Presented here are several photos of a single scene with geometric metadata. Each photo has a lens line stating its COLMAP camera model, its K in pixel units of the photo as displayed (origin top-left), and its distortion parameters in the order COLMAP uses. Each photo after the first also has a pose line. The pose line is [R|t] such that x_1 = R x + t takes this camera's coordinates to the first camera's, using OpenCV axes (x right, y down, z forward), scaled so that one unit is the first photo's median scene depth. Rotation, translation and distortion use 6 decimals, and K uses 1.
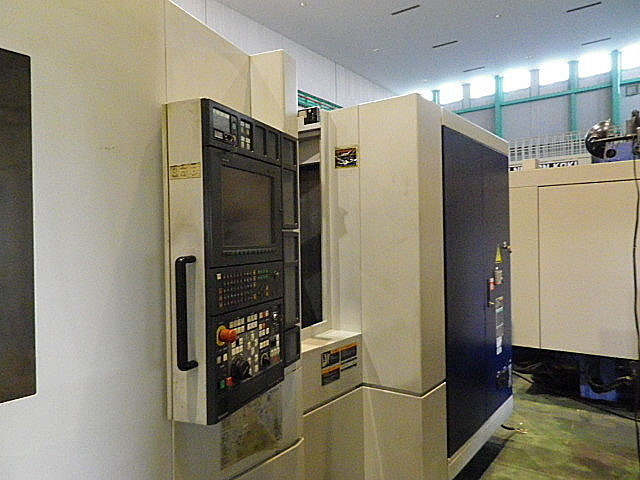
lens RADIAL K [[479.7, 0, 319.2], [0, 479.7, 240.7], [0, 0, 1]] dist [0.004966, 0.009943]
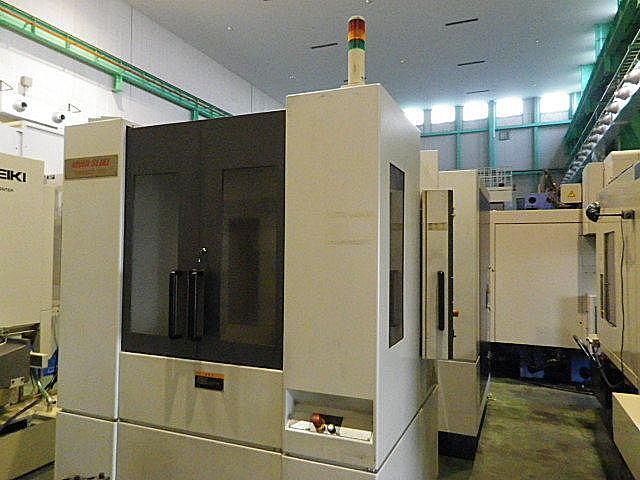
lens RADIAL K [[479.7, 0, 319.2], [0, 479.7, 240.7], [0, 0, 1]] dist [0.004966, 0.009943]
pose [[0.972882, 0.031285, 0.229176, -0.647269], [-0.023618, 0.999068, -0.036122, -0.004577], [-0.230093, 0.029730, 0.972714, -0.414776]]
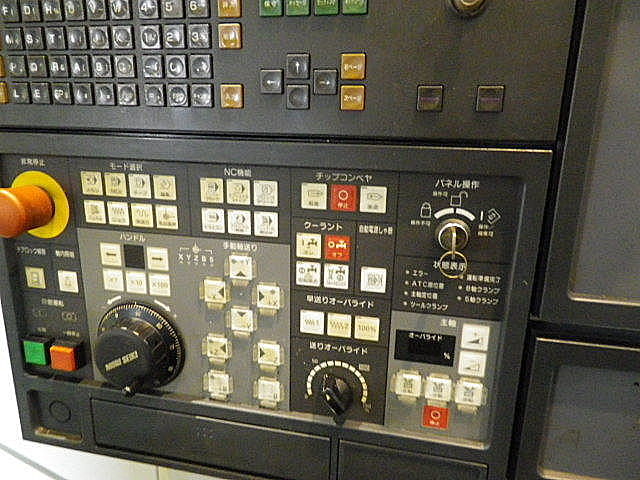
lens RADIAL K [[479.7, 0, 319.2], [0, 479.7, 240.7], [0, 0, 1]] dist [0.004966, 0.009943]
pose [[0.149779, 0.282255, -0.947575, 0.060000], [-0.024533, 0.959152, 0.281825, 0.073707], [0.988415, -0.018964, 0.150585, 0.630992]]
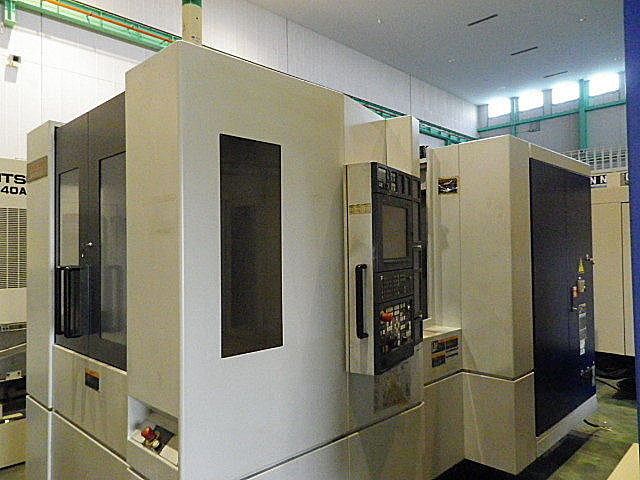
lens RADIAL K [[479.7, 0, 319.2], [0, 479.7, 240.7], [0, 0, 1]] dist [0.004966, 0.009943]
pose [[0.989356, 0.002037, -0.145504, -0.101147], [-0.004947, 0.999795, -0.019643, -0.006766], [0.145435, 0.020154, 0.989163, -0.294243]]
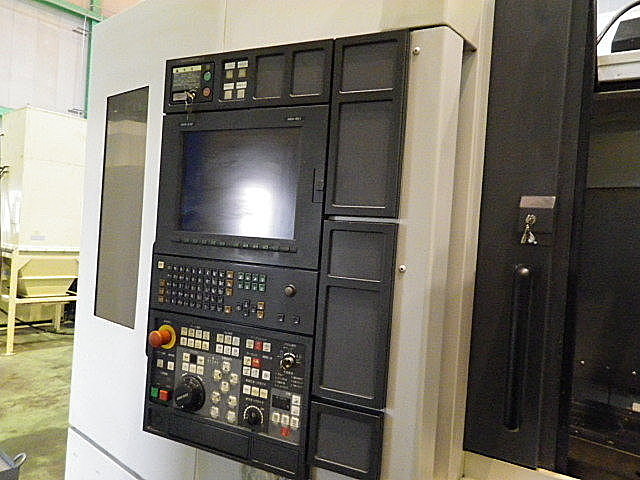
lens RADIAL K [[479.7, 0, 319.2], [0, 479.7, 240.7], [0, 0, 1]] dist [0.004966, 0.009943]
pose [[-0.077353, 0.024784, -0.996696, 0.340114], [-0.073138, 0.996856, 0.030464, -0.008027], [0.994318, 0.075253, -0.075297, 0.737889]]
